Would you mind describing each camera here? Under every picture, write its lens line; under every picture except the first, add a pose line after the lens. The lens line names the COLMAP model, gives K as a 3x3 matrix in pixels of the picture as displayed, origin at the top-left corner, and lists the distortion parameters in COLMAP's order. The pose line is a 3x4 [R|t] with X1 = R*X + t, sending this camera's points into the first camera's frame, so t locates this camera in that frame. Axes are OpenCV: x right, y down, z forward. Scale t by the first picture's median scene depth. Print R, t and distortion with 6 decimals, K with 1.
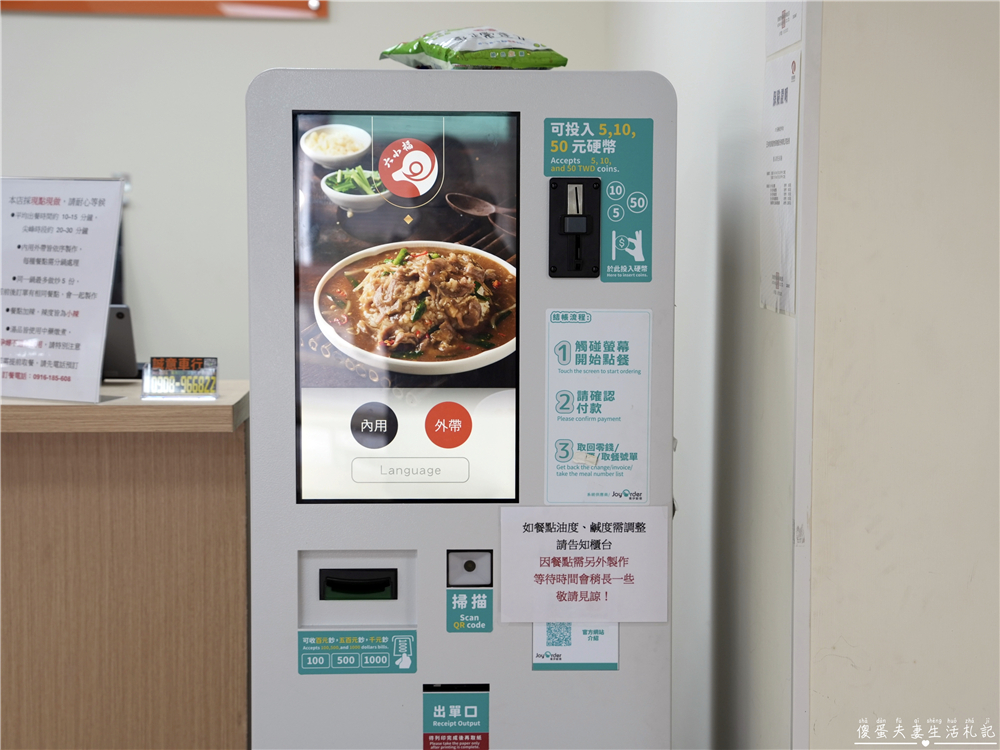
lens RADIAL K [[1661.8, 0, 501.0], [0, 1661.8, 373.4], [0, 0, 1]] dist [0.145854, 0.000000]
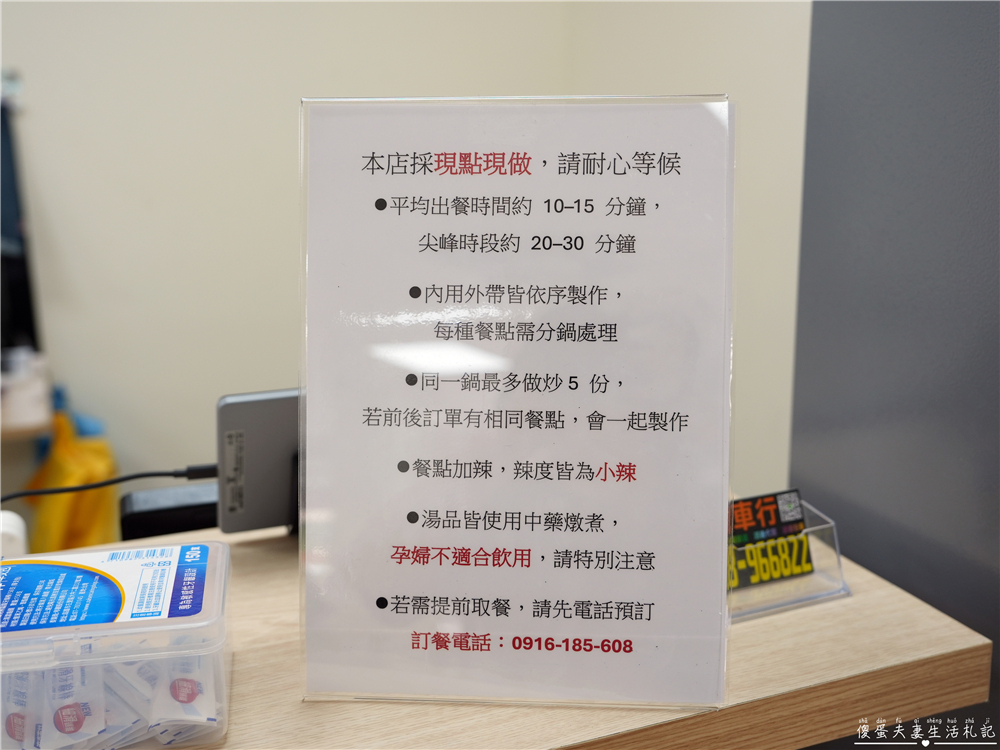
lens RADIAL K [[1034.5, 0, 499.8], [0, 1034.5, 373.8], [0, 0, 1]] dist [0.008904, 0.000000]
pose [[0.940117, -0.102718, 0.325007, -0.348845], [0.051987, 0.985566, 0.161109, -0.094472], [-0.336864, -0.134565, 0.931888, 0.791757]]
